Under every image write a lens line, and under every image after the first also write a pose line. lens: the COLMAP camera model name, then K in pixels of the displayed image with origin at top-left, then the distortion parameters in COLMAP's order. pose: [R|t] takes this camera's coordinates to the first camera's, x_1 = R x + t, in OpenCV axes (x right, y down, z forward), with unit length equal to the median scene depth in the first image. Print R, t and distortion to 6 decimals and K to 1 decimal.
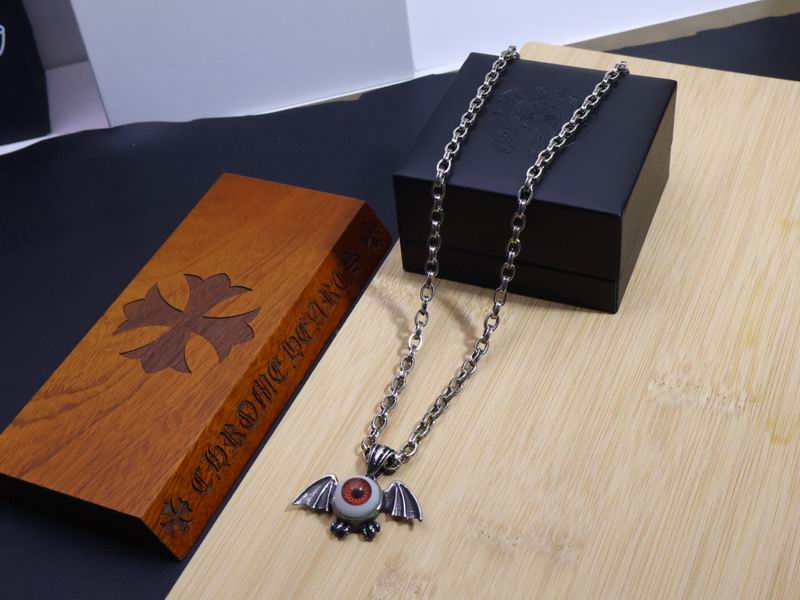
lens RADIAL K [[1241.4, 0, 401.7], [0, 1241.4, 303.8], [0, 0, 1]] dist [0.000616, 0.000000]
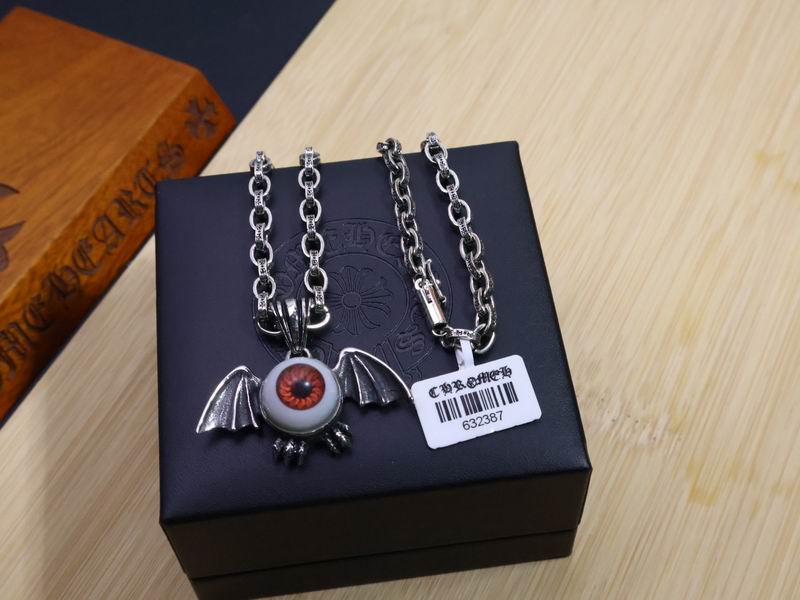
lens RADIAL K [[1241.4, 0, 401.1], [0, 1241.4, 297.8], [0, 0, 1]] dist [0.000616, 0.000000]
pose [[0.996468, 0.081998, 0.018110, 0.102515], [-0.083960, 0.976837, 0.196826, -0.123103], [-0.001551, -0.197651, 0.980271, 0.300381]]
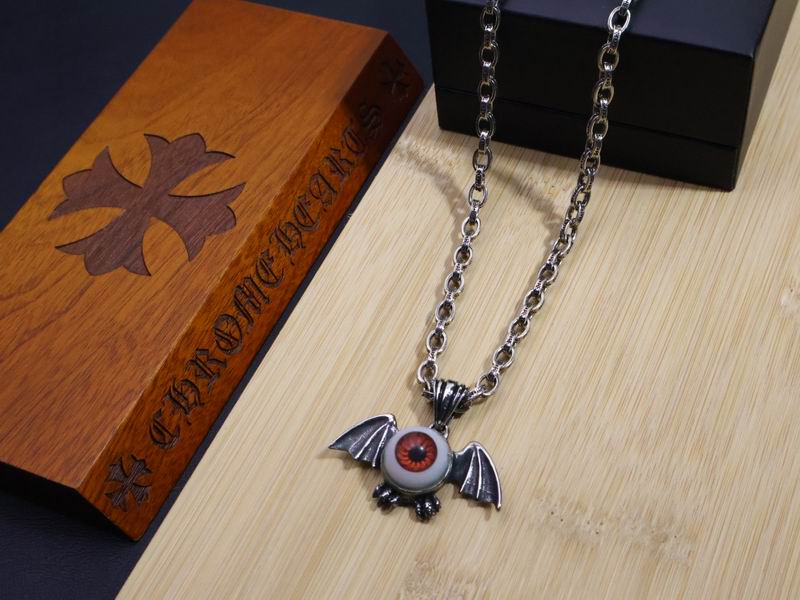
lens RADIAL K [[1241.4, 0, 399.7], [0, 1241.4, 299.8], [0, 0, 1]] dist [0.000616, 0.000000]
pose [[0.999749, 0.000983, -0.022381, -0.006228], [0.002263, 0.989495, 0.144547, -0.036773], [0.022288, -0.144562, 0.989245, 0.282253]]
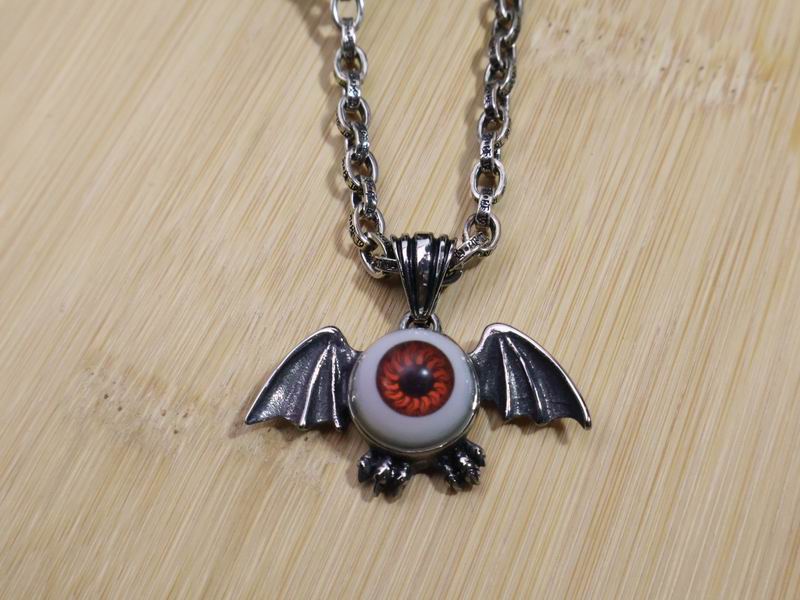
lens RADIAL K [[1241.4, 0, 401.8], [0, 1241.4, 298.2], [0, 0, 1]] dist [0.000616, 0.000000]
pose [[0.998138, 0.005512, 0.060748, 0.125846], [-0.024119, 0.950416, 0.310045, 0.019266], [-0.056027, -0.310933, 0.948779, 0.554043]]
